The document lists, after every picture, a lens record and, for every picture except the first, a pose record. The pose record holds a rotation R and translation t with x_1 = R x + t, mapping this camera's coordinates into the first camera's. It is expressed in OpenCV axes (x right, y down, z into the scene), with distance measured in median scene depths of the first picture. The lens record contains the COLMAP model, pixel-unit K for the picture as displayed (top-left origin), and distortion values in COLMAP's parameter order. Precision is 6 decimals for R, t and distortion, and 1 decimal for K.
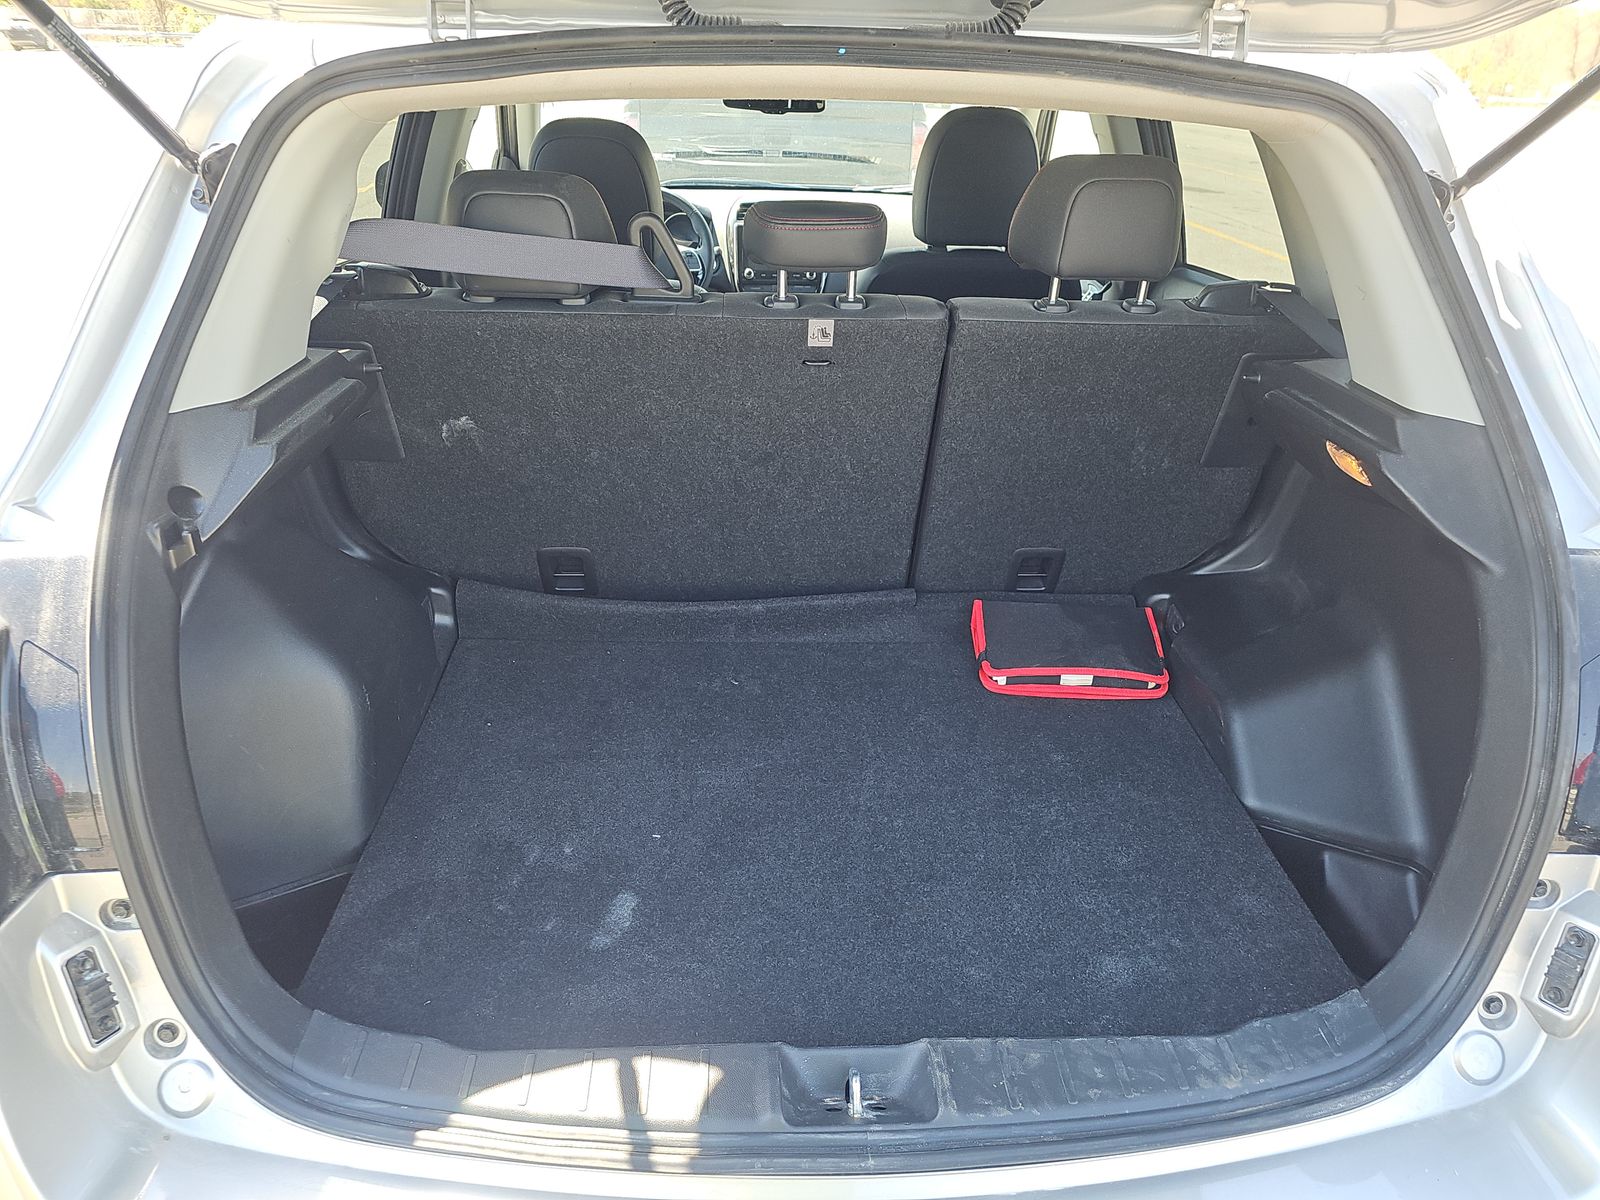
lens RADIAL K [[1067.9, 0, 800.0], [0, 1067.9, 600.0], [0, 0, 1]] dist [-0.007660, -0.003627]
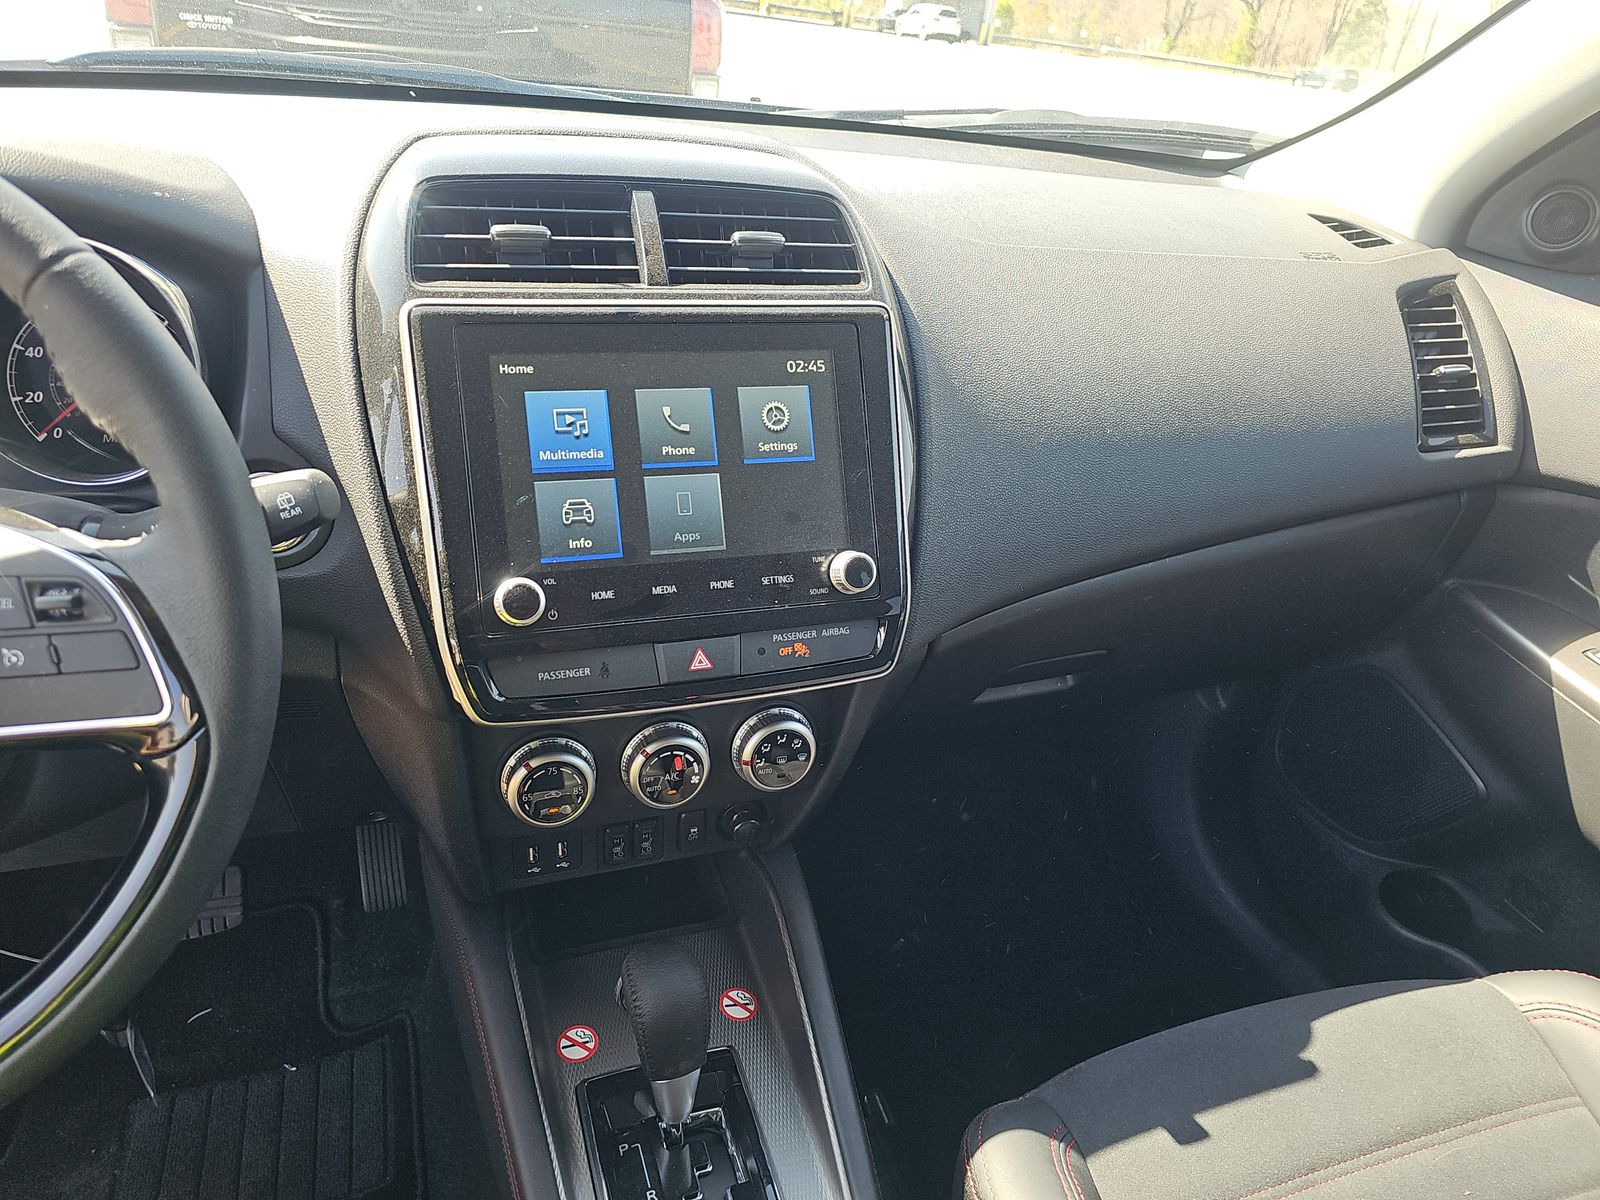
lens RADIAL K [[1038.3, 0, 800.0], [0, 1038.3, 600.0], [0, 0, 1]] dist [0.084155, -0.126248]
pose [[0.952664, -0.078999, 0.293581, -0.053842], [0.058622, 0.995261, 0.077585, -0.314937], [-0.298319, -0.056702, 0.952781, 0.820828]]
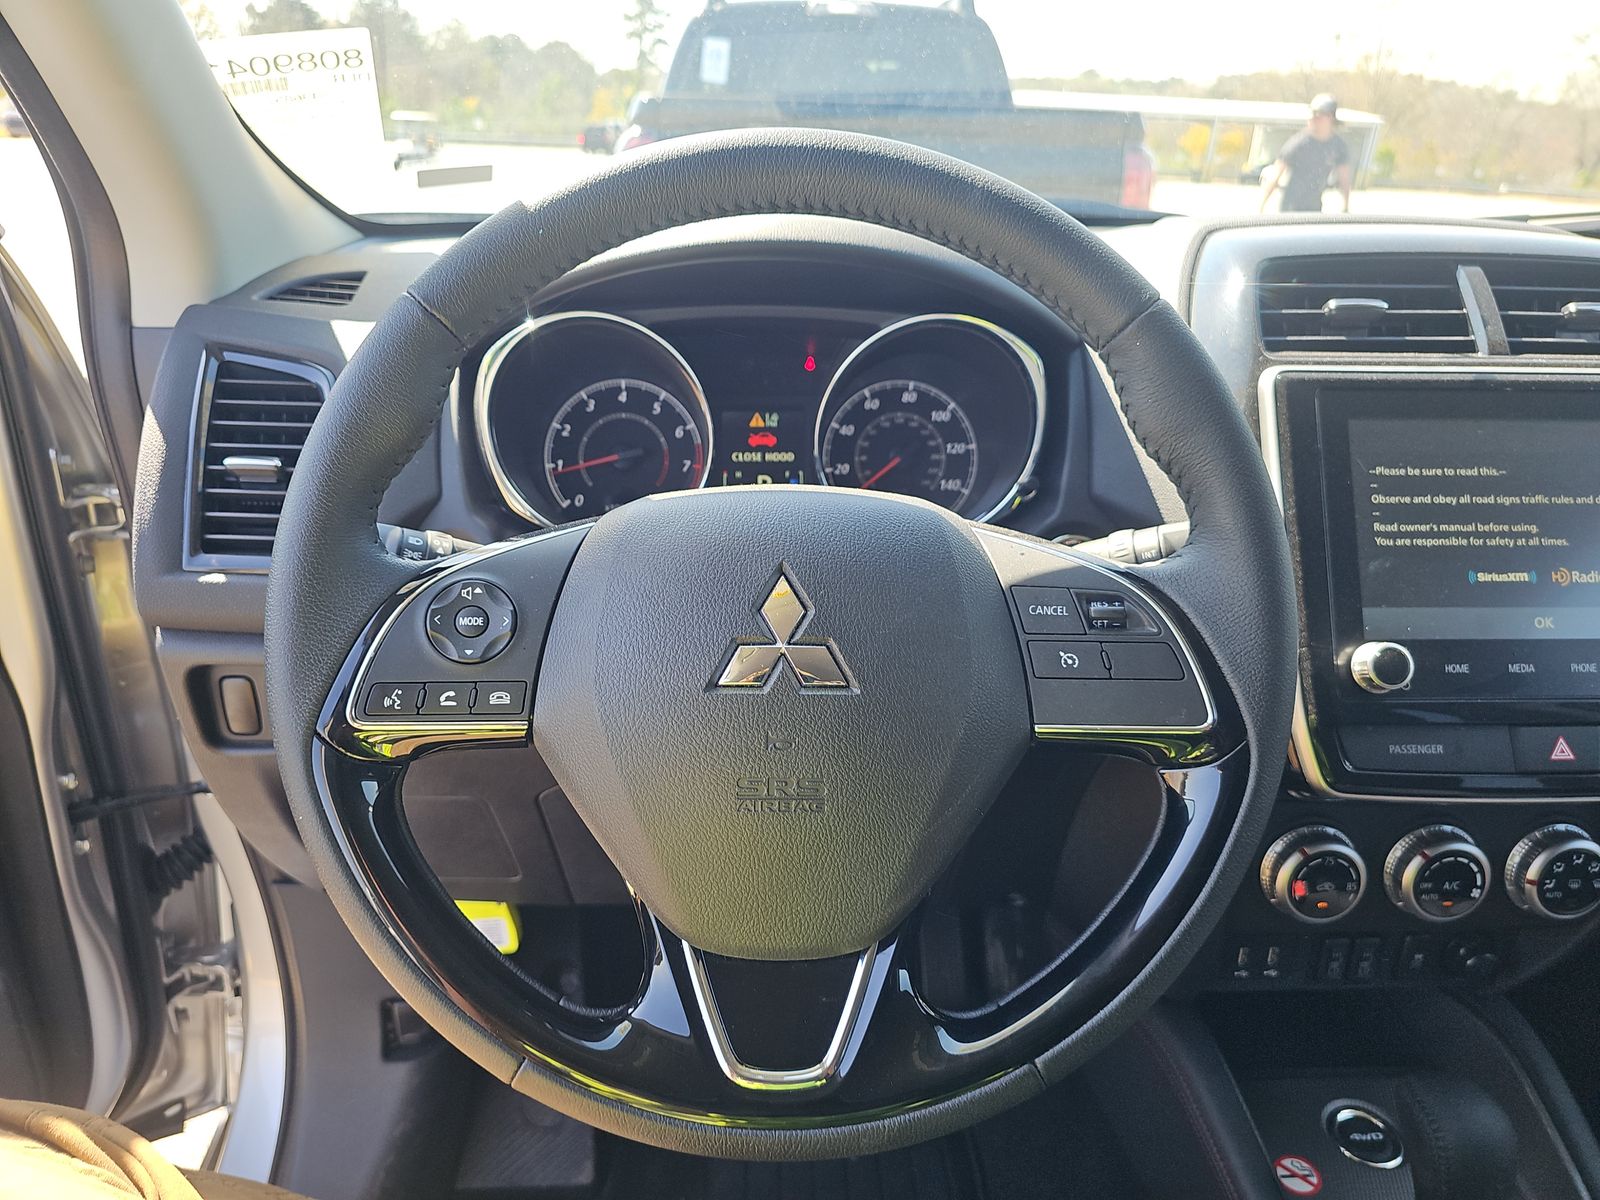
lens RADIAL K [[1067.9, 0, 800.0], [0, 1067.9, 600.0], [0, 0, 1]] dist [-0.007660, -0.003627]
pose [[0.999960, 0.008160, 0.003693, -0.135624], [-0.007889, 0.997636, -0.068262, -0.302954], [-0.004241, 0.068230, 0.997661, 0.830314]]
